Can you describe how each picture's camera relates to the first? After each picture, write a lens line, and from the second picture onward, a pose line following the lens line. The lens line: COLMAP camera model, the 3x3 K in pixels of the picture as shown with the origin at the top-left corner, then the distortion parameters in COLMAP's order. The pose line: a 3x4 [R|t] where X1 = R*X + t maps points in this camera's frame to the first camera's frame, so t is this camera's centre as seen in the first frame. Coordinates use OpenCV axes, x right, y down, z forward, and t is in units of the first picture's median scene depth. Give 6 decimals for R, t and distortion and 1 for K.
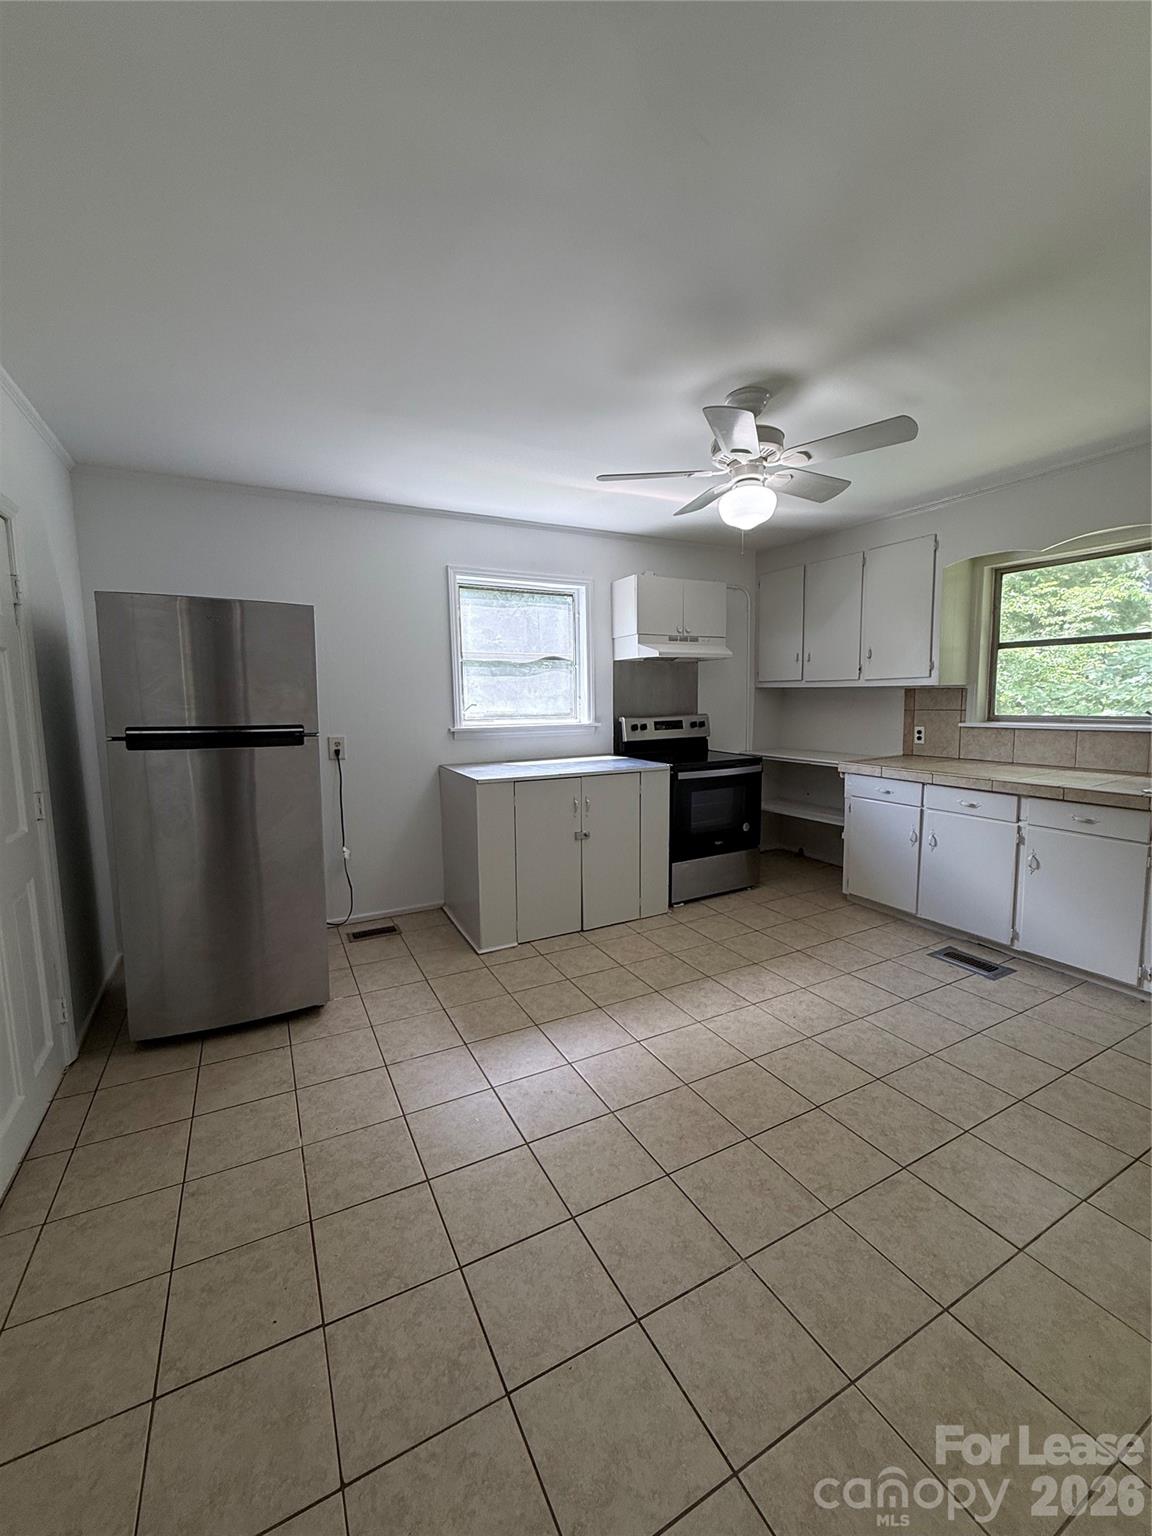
lens RADIAL K [[614.7, 0, 573.1], [0, 614.7, 764.0], [0, 0, 1]] dist [0.001180, -0.000187]
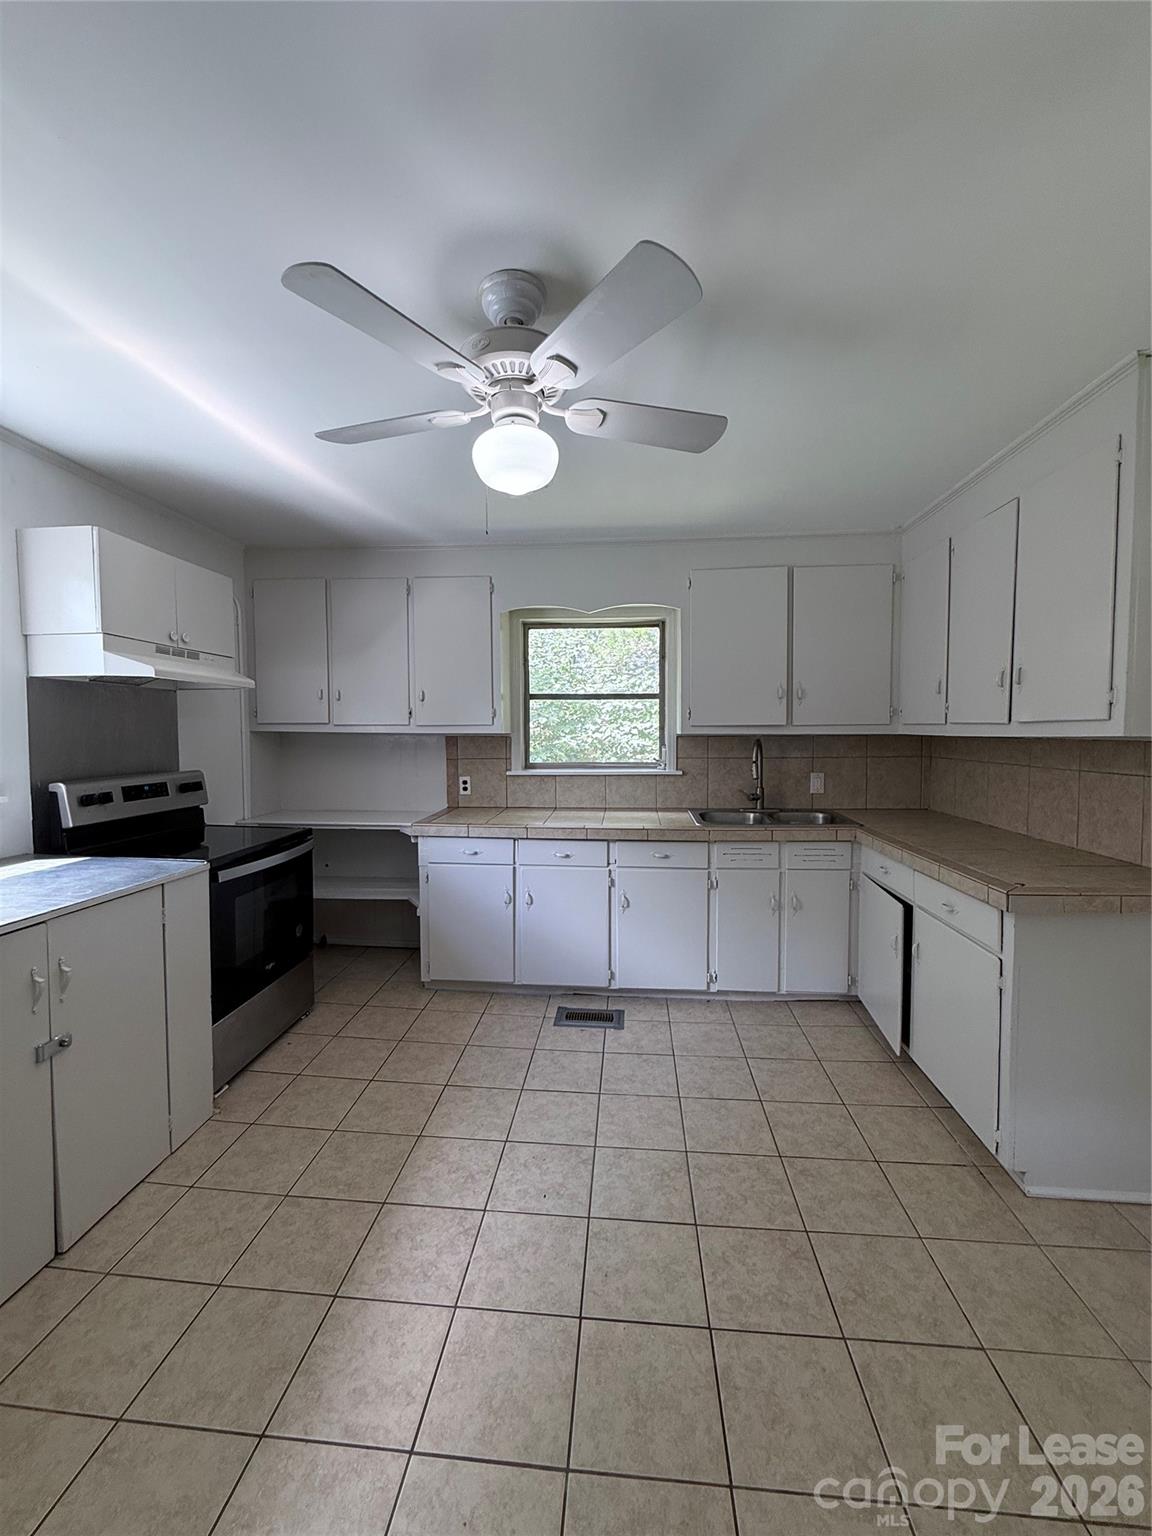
lens RADIAL K [[614.7, 0, 576.5], [0, 614.7, 764.1], [0, 0, 1]] dist [0.001180, -0.000187]
pose [[0.540241, -0.027232, 0.841070, -0.149164], [0.085539, 0.996076, -0.022692, -0.049271], [-0.837152, 0.084203, 0.540450, 0.390736]]
